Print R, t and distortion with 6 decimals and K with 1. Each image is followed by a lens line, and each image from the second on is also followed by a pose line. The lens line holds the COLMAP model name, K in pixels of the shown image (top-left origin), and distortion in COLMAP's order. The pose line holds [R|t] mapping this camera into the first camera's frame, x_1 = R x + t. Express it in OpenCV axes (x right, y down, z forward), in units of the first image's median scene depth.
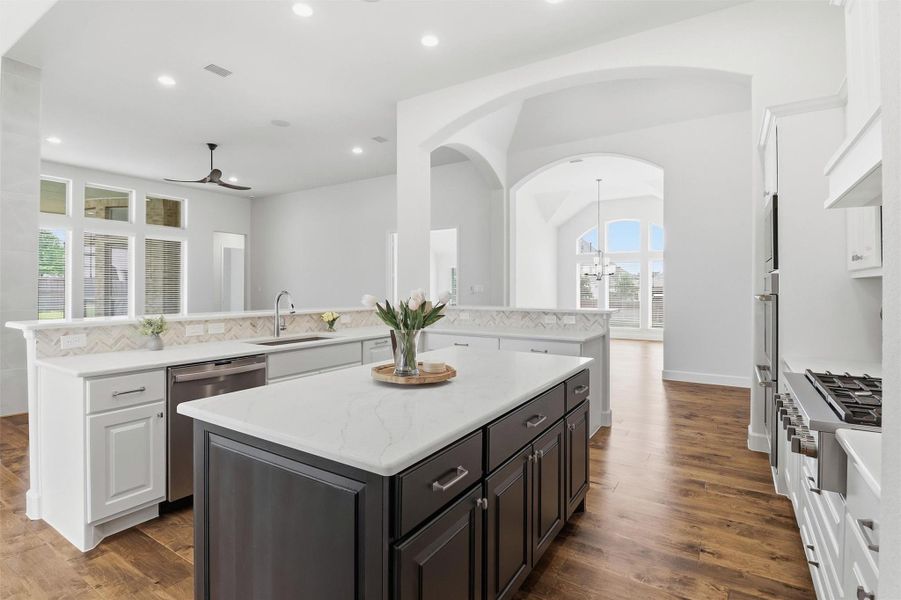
lens RADIAL K [[439.7, 0, 457.5], [0, 439.7, 286.4], [0, 0, 1]] dist [-0.003872, -0.010174]
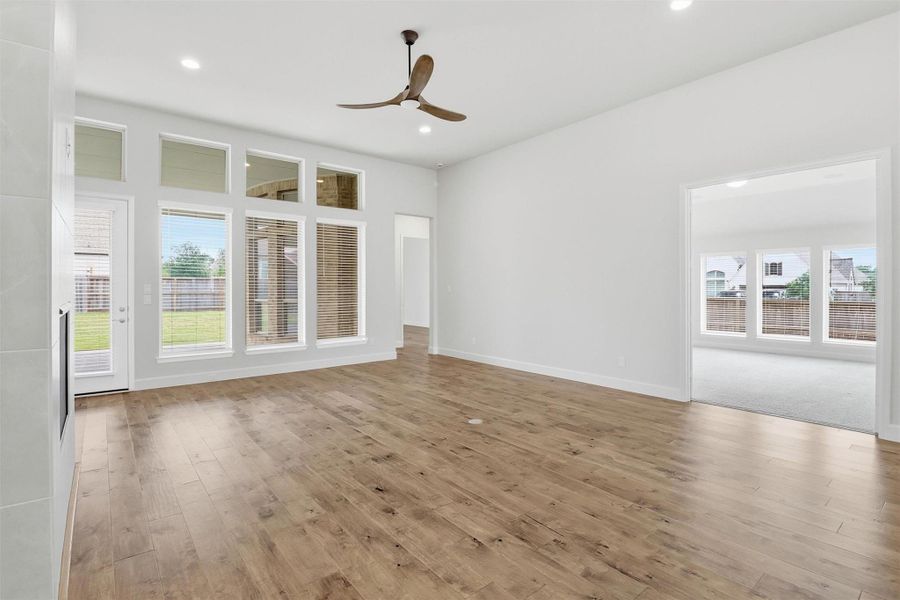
lens RADIAL K [[439.2, 0, 452.2], [0, 439.2, 289.7], [0, 0, 1]] dist [-0.003872, -0.010174]
pose [[0.943081, -0.005273, -0.332522, -0.335577], [0.008383, 0.999934, 0.007919, 0.003129], [0.332458, -0.010255, 0.943062, 0.500491]]
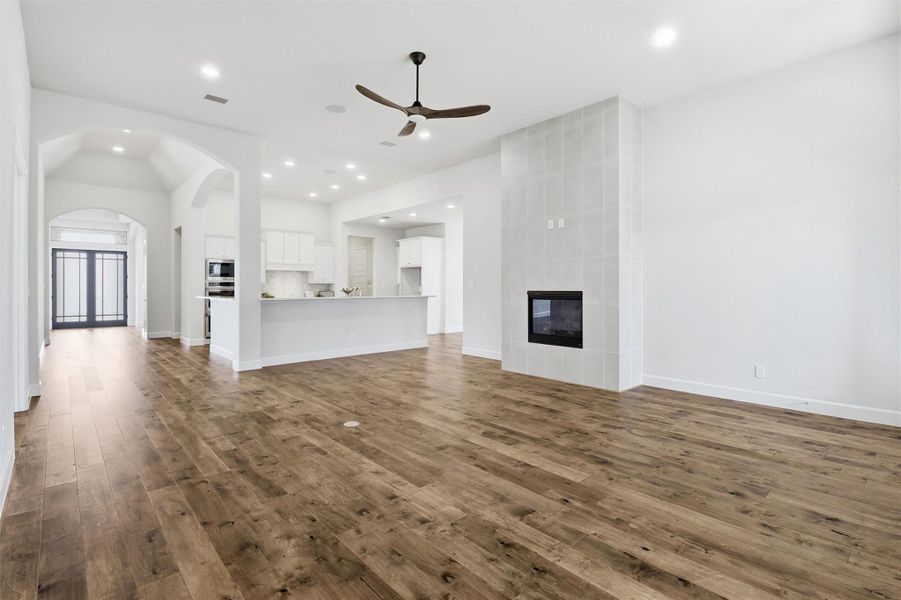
lens RADIAL K [[439.7, 0, 456.1], [0, 439.7, 296.4], [0, 0, 1]] dist [-0.003872, -0.010174]
pose [[-0.960107, -0.008908, 0.279491, -0.826421], [-0.004926, 0.999876, 0.014947, 0.012568], [-0.279590, 0.012974, -0.960032, 1.658233]]
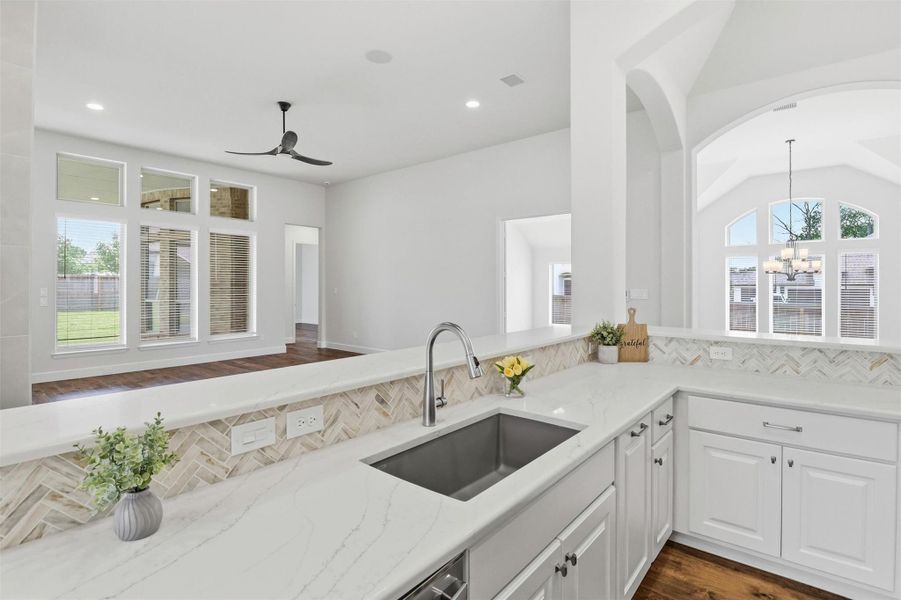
lens RADIAL K [[439.7, 0, 456.0], [0, 439.7, 286.6], [0, 0, 1]] dist [-0.003872, -0.010174]
pose [[0.991121, -0.000116, -0.132961, -0.173771], [0.001365, 0.999956, 0.009308, -0.015772], [0.132954, -0.009407, 0.991078, 0.300103]]
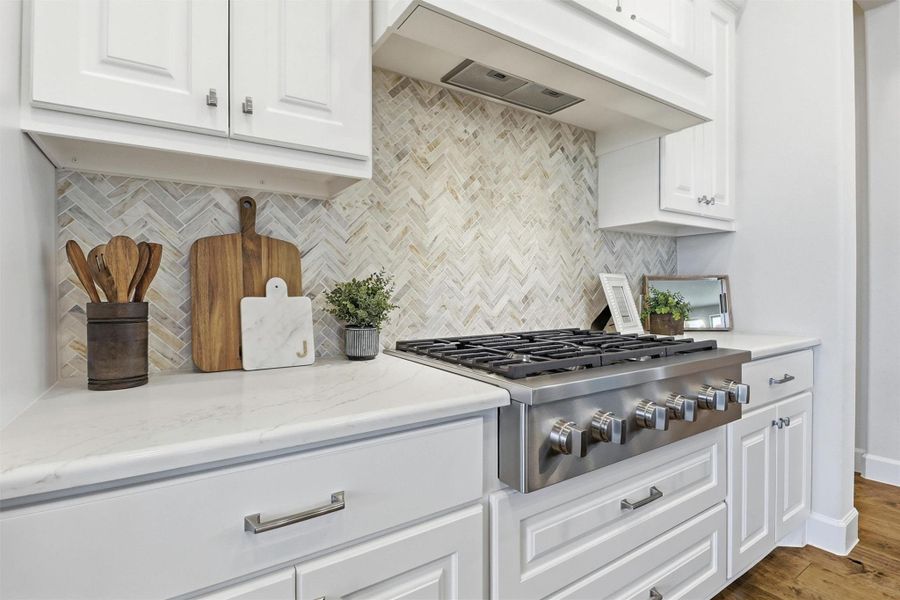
lens RADIAL K [[439.2, 0, 458.3], [0, 439.2, 295.3], [0, 0, 1]] dist [-0.003872, -0.010174]
pose [[-0.911263, -0.003339, 0.411812, 0.203026], [-0.000859, 0.999980, 0.006208, 0.032582], [-0.411825, 0.005304, -0.911247, 0.434113]]
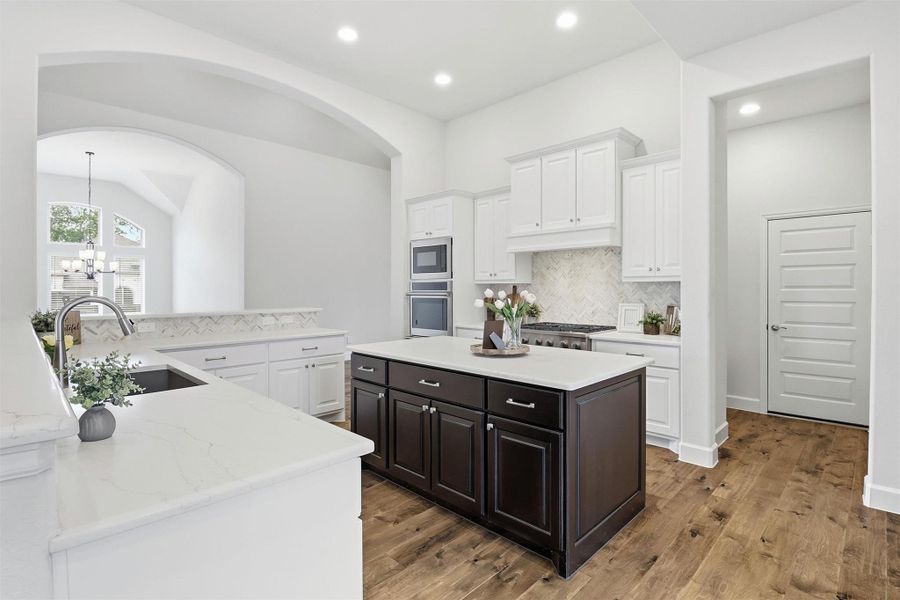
lens RADIAL K [[439.2, 0, 448.9], [0, 439.2, 293.4], [0, 0, 1]] dist [-0.003872, -0.010174]
pose [[0.236205, -0.013293, 0.971612, -0.420363], [-0.003807, 0.999886, 0.014605, -0.001305], [-0.971696, -0.007149, 0.236128, 0.243539]]
